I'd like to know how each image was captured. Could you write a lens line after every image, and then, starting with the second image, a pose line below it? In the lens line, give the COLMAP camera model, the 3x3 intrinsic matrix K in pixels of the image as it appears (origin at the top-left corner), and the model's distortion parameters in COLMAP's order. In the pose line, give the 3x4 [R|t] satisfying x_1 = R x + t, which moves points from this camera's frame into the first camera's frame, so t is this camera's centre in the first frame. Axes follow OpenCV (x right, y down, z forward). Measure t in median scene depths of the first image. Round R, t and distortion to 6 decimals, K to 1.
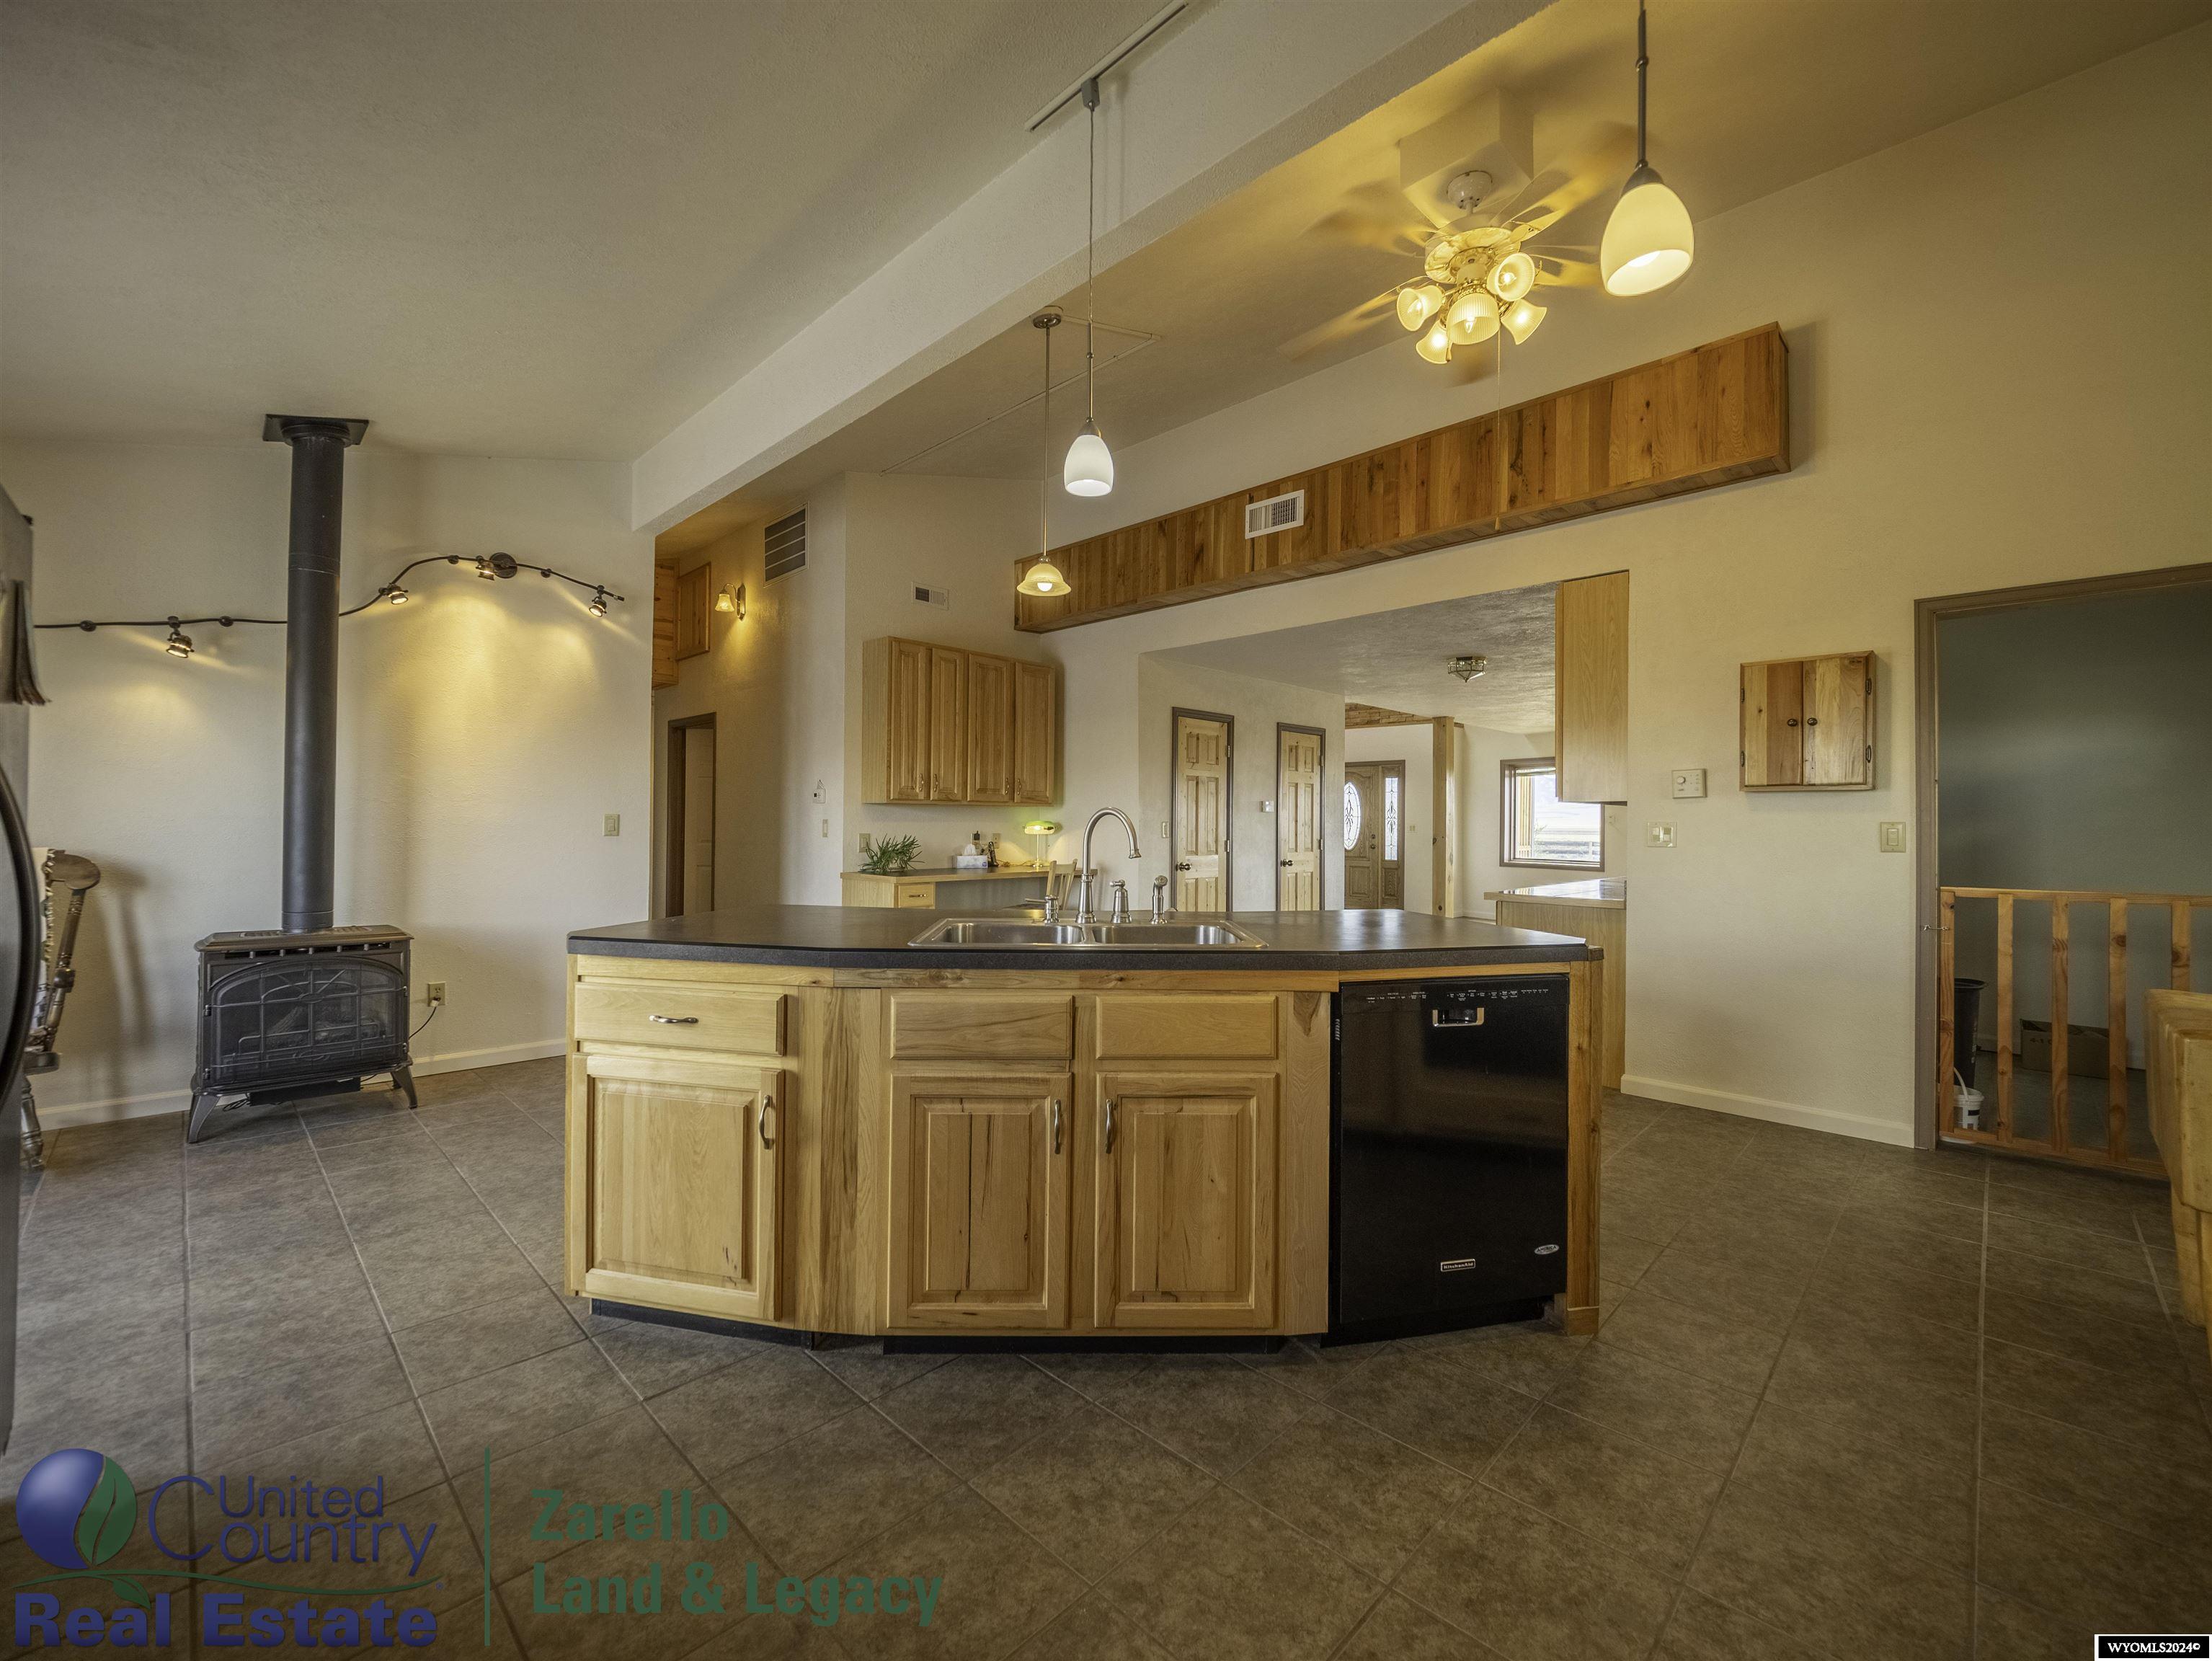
lens RADIAL K [[912.6, 0, 1106.8], [0, 912.6, 826.9], [0, 0, 1]] dist [-0.000085, -0.000007]
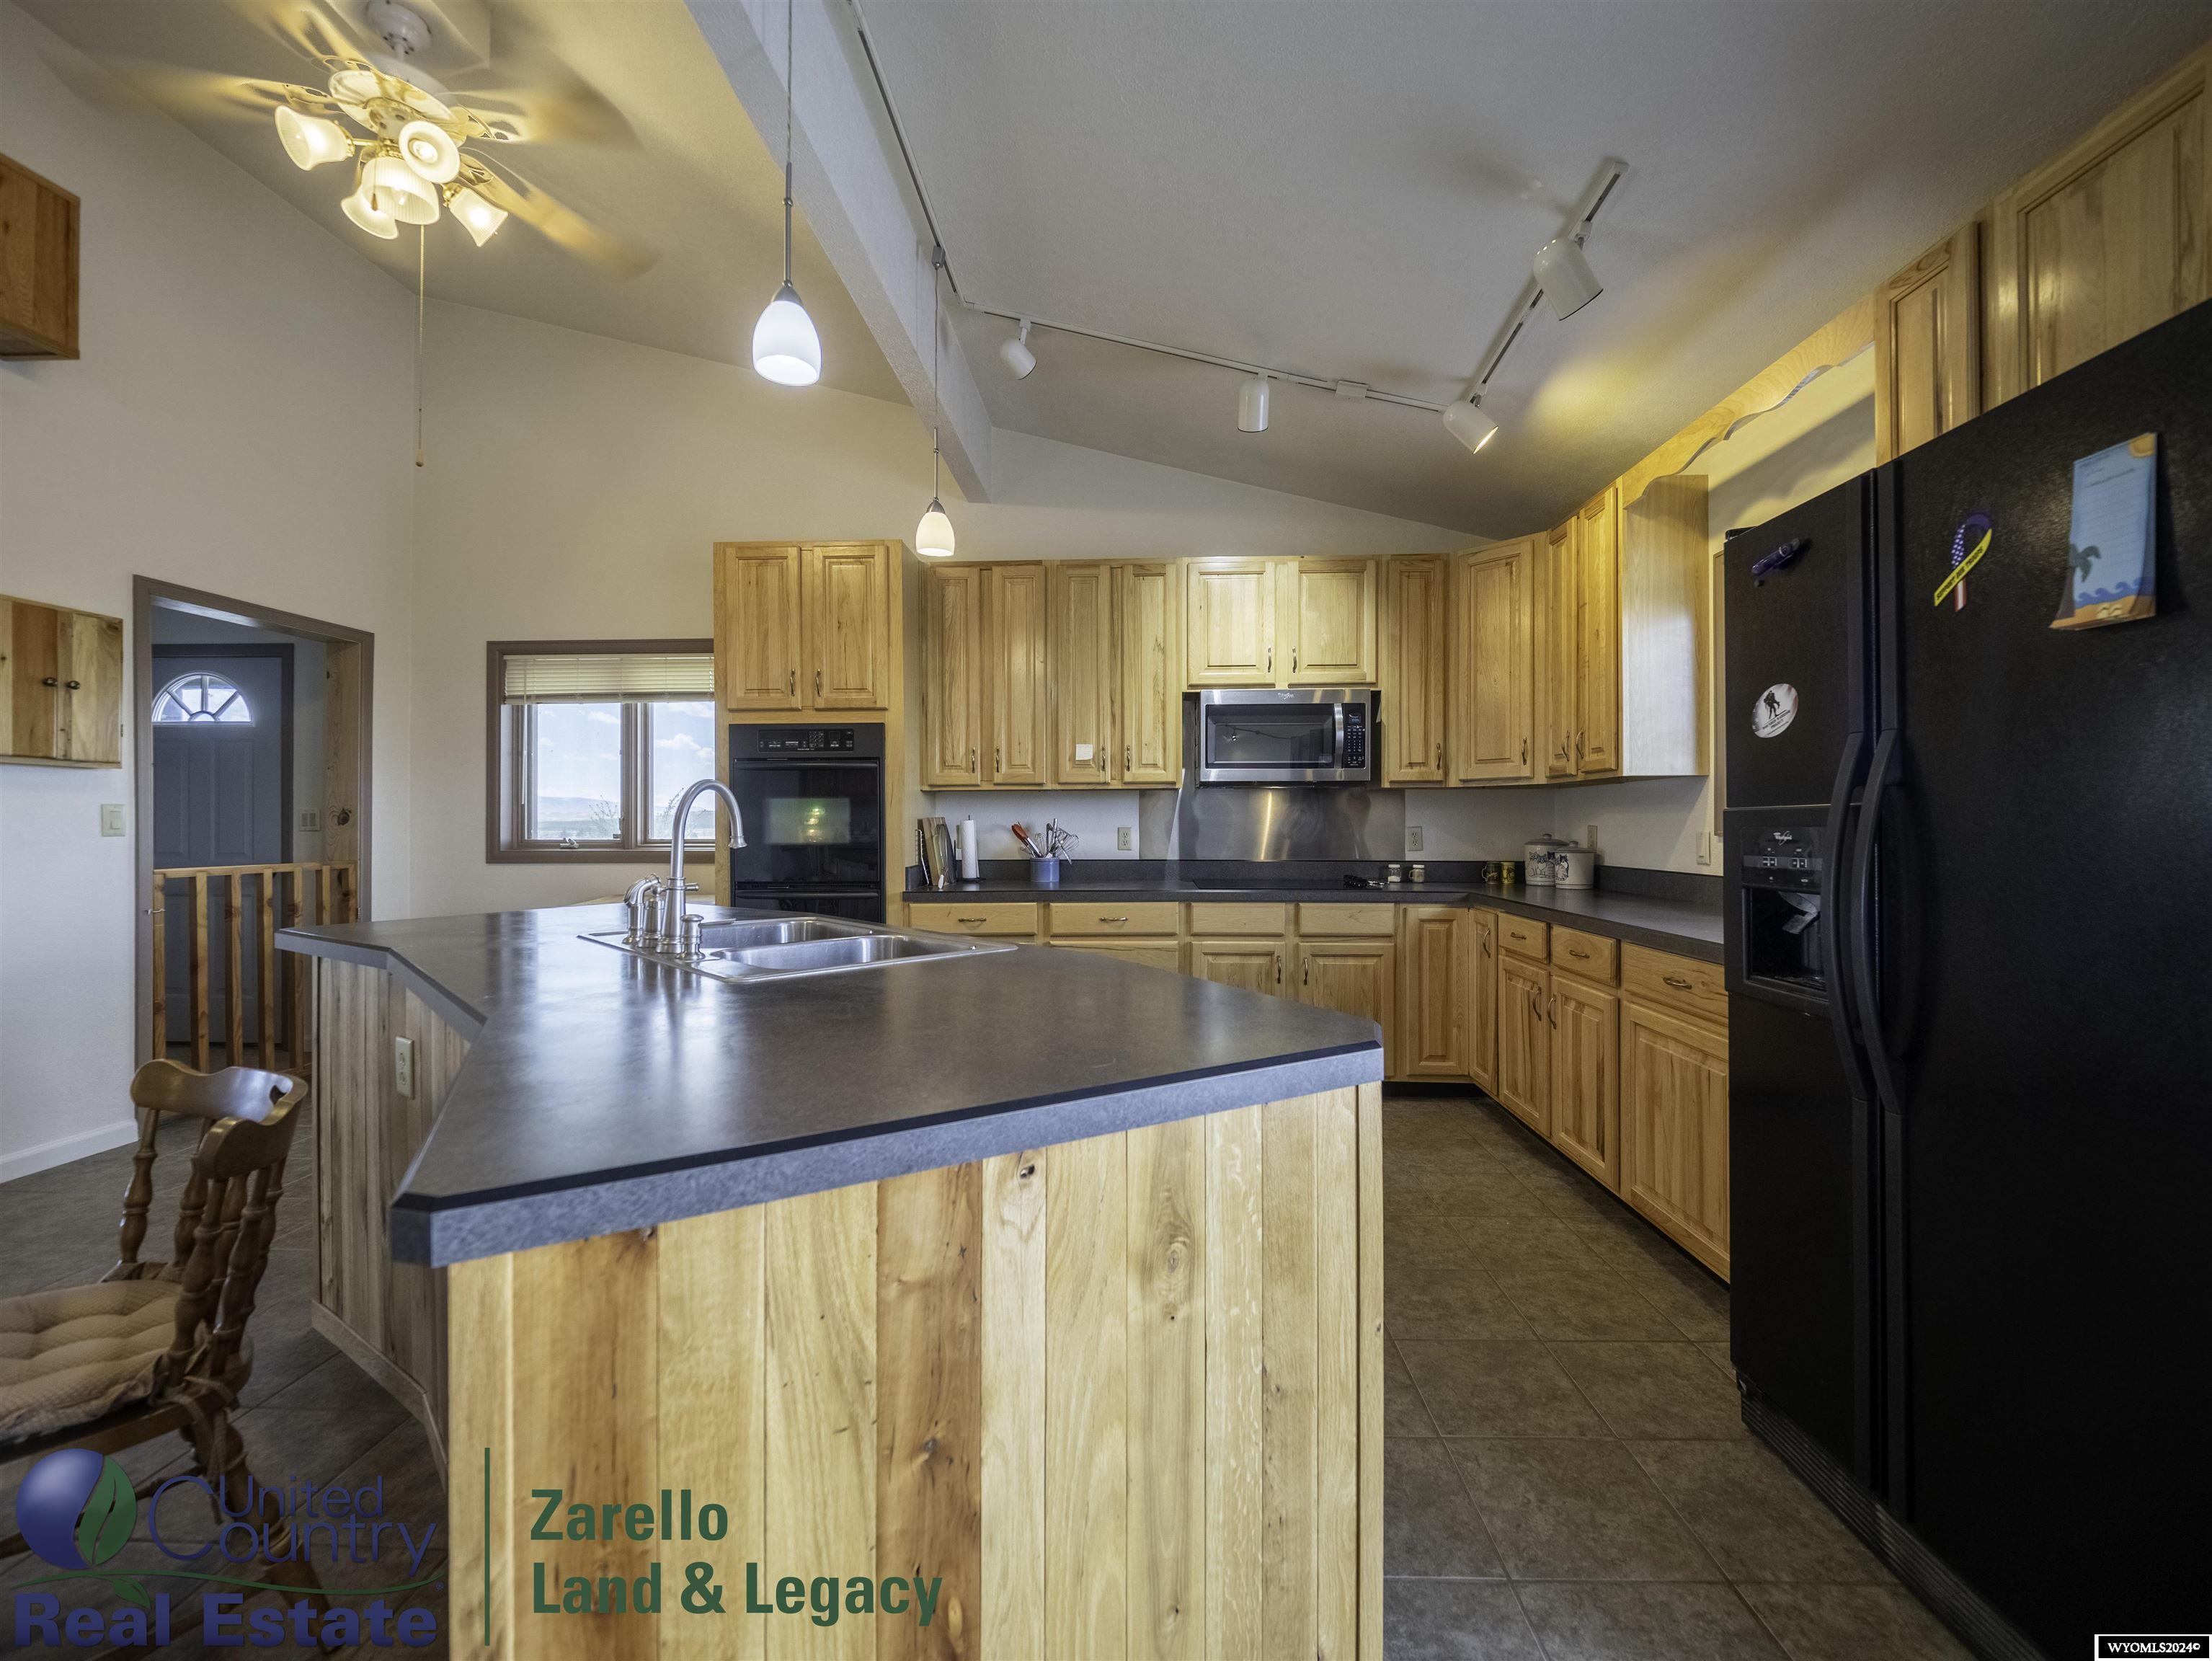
lens RADIAL K [[913.1, 0, 1106.0], [0, 913.1, 830.5], [0, 0, 1]] dist [0.010308, -0.000181]
pose [[-0.669644, -0.011904, 0.742586, -0.495068], [-0.006168, 0.999926, 0.010467, 0.005189], [-0.742656, 0.002429, -0.669668, 0.826125]]
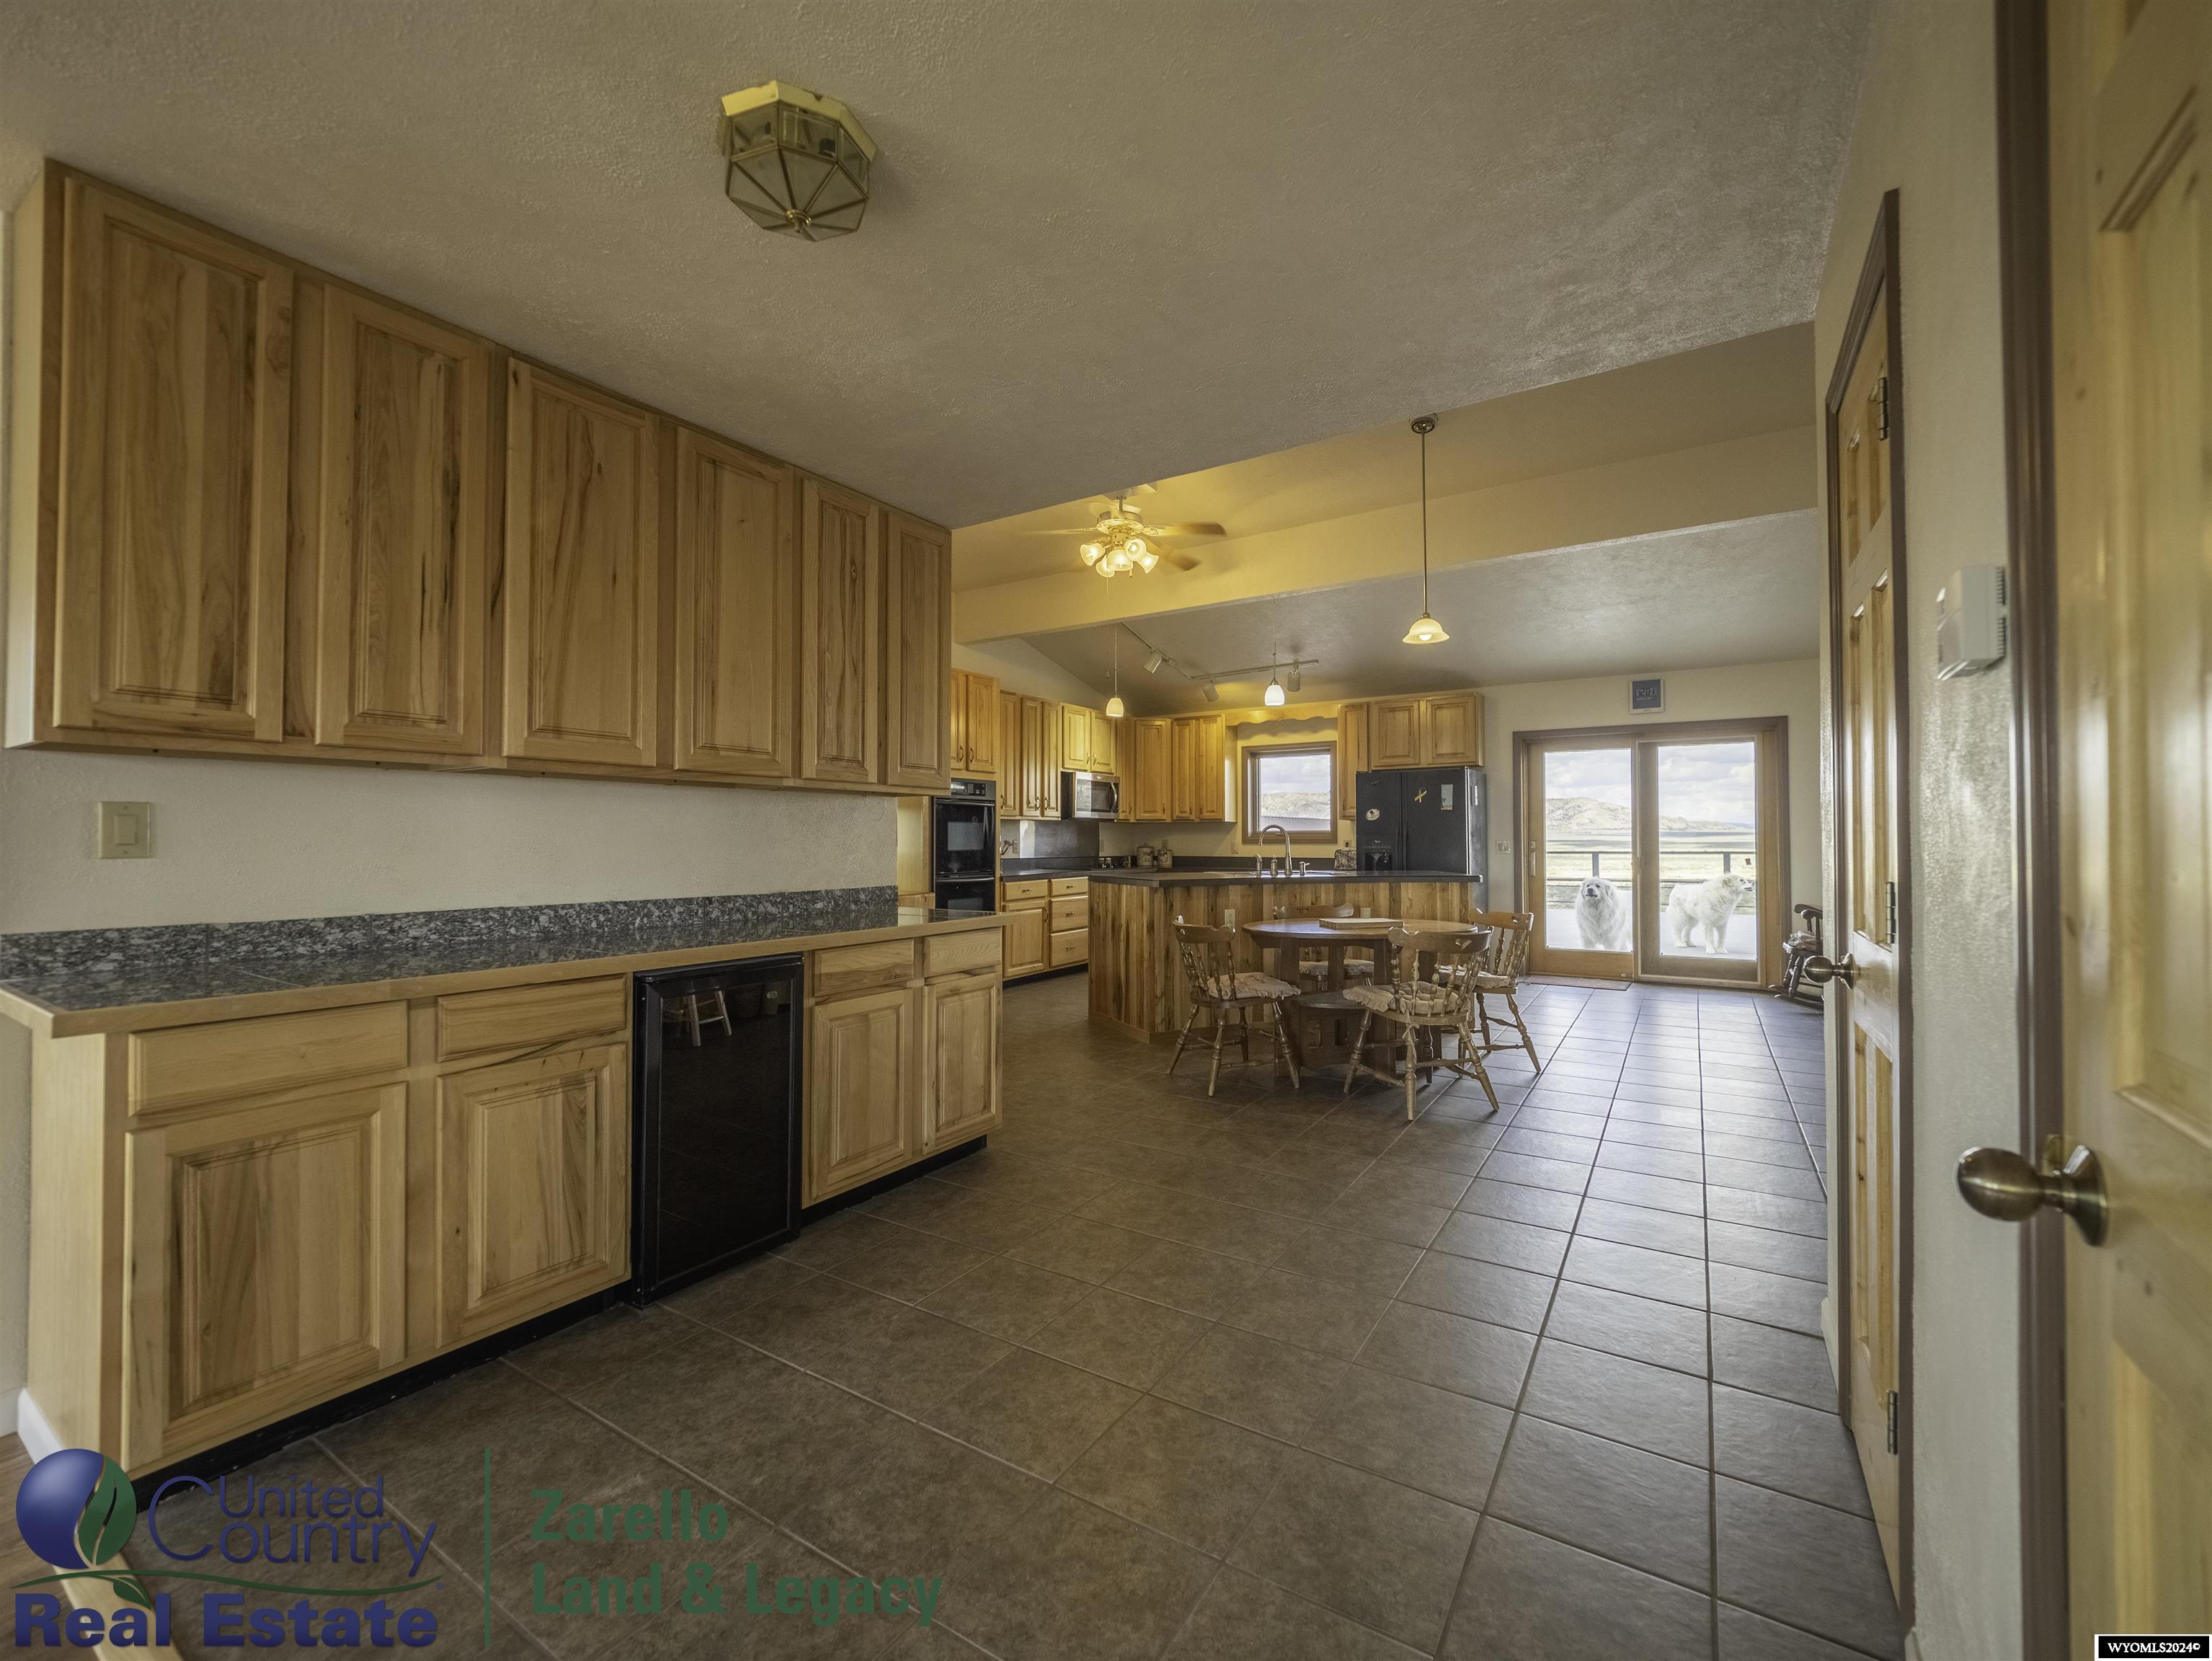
lens RADIAL K [[913.1, 0, 1106.0], [0, 913.1, 830.5], [0, 0, 1]] dist [0.010308, -0.000181]
pose [[-0.980062, -0.009276, -0.198476, 0.623447], [-0.006210, 0.999852, -0.016062, 0.023260], [0.198595, -0.014509, -0.979974, 2.191657]]
